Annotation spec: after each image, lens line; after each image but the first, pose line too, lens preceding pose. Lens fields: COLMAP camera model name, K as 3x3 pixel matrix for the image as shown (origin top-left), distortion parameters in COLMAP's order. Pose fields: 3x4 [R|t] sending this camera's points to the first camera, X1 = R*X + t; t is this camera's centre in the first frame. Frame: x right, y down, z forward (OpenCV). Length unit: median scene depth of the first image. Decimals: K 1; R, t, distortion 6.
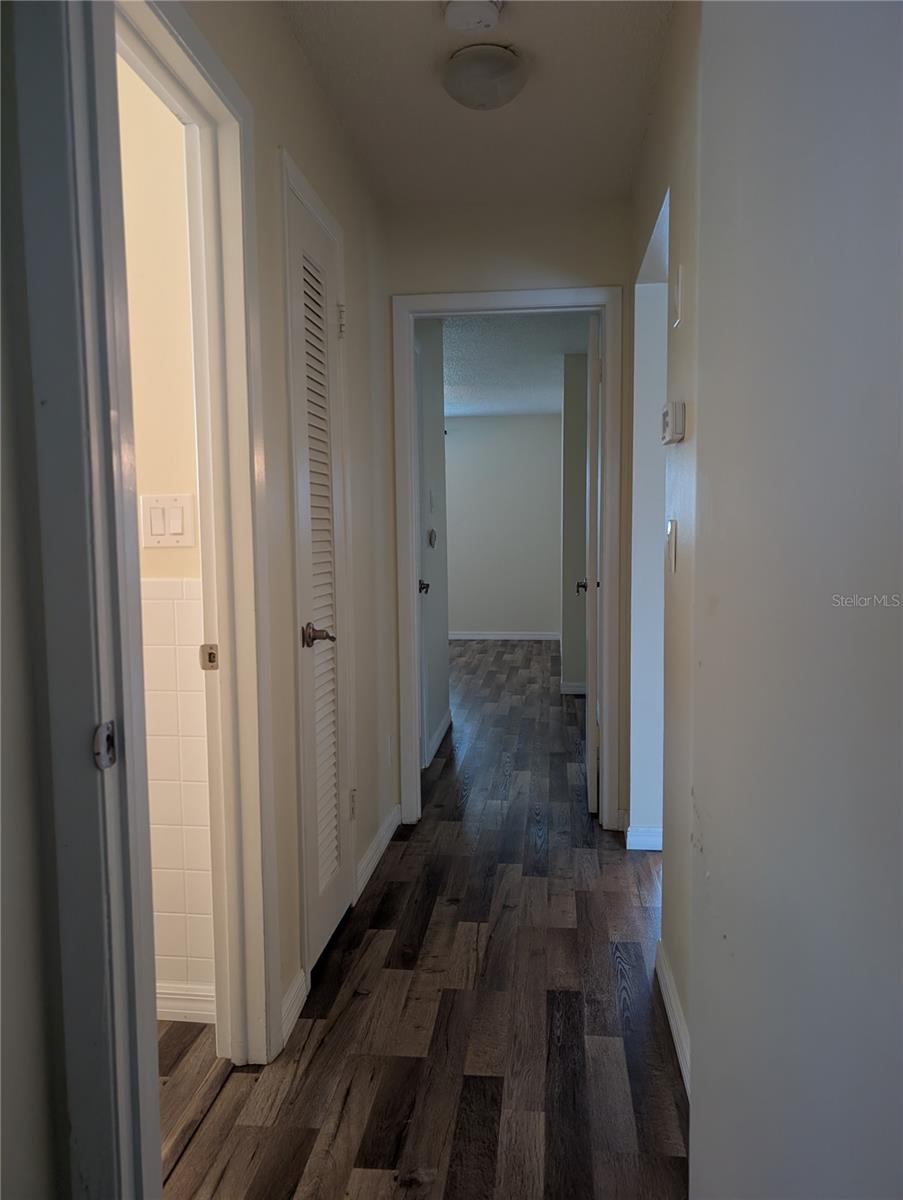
lens RADIAL K [[855.0, 0, 451.5], [0, 855.0, 600.0], [0, 0, 1]] dist [-0.001409, -0.001204]
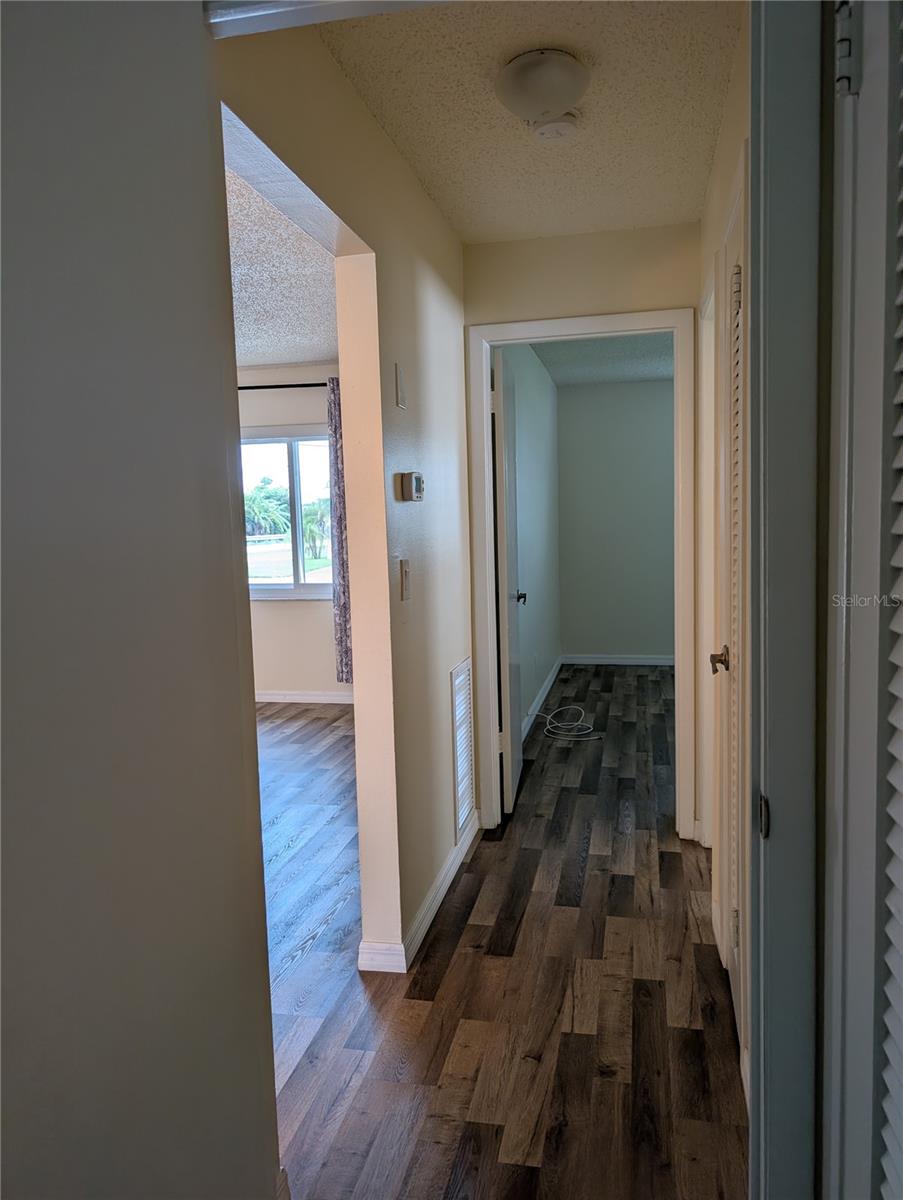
lens RADIAL K [[855.0, 0, 451.5], [0, 855.0, 600.0], [0, 0, 1]] dist [-0.001409, -0.001204]
pose [[-0.994256, 0.032855, 0.101858, 0.057347], [0.049912, 0.984226, 0.169728, -0.219032], [-0.094675, 0.173837, -0.980213, 2.005743]]
